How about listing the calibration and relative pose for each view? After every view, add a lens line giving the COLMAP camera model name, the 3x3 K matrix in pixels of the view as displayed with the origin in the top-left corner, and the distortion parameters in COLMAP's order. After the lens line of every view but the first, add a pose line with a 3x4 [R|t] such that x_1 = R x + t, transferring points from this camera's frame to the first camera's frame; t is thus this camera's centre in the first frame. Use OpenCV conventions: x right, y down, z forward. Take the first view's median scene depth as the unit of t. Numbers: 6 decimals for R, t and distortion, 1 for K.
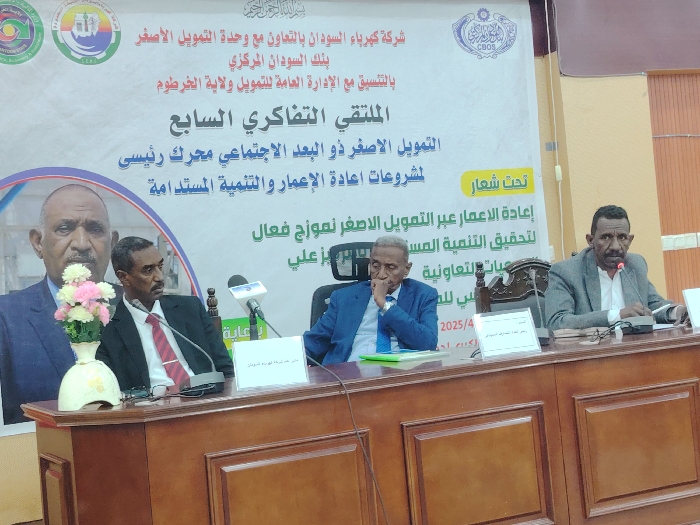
lens RADIAL K [[1212.5, 0, 350.0], [0, 1212.5, 262.5], [0, 0, 1]] dist [0.151684, 0.034219]
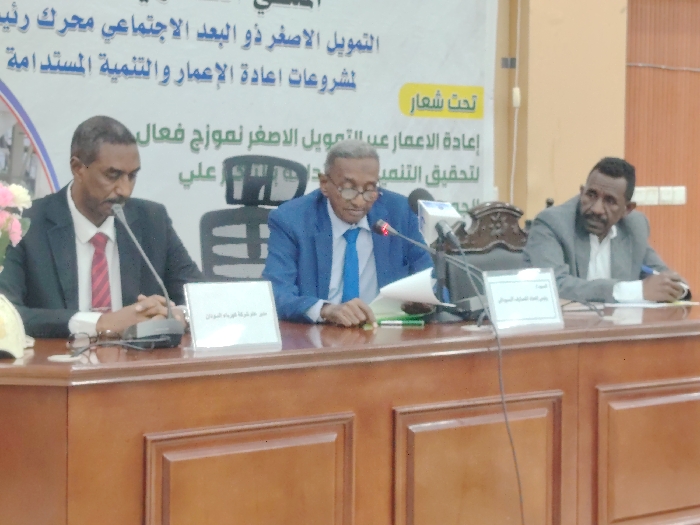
lens RADIAL K [[1441.7, 0, 350.0], [0, 1441.7, 262.5], [0, 0, 1]] dist [0.168718, -0.535324]
pose [[0.983642, 0.085615, 0.158488, -0.084522], [-0.093481, 0.994699, 0.042847, 0.004218], [-0.153979, -0.056962, 0.986431, 0.081677]]
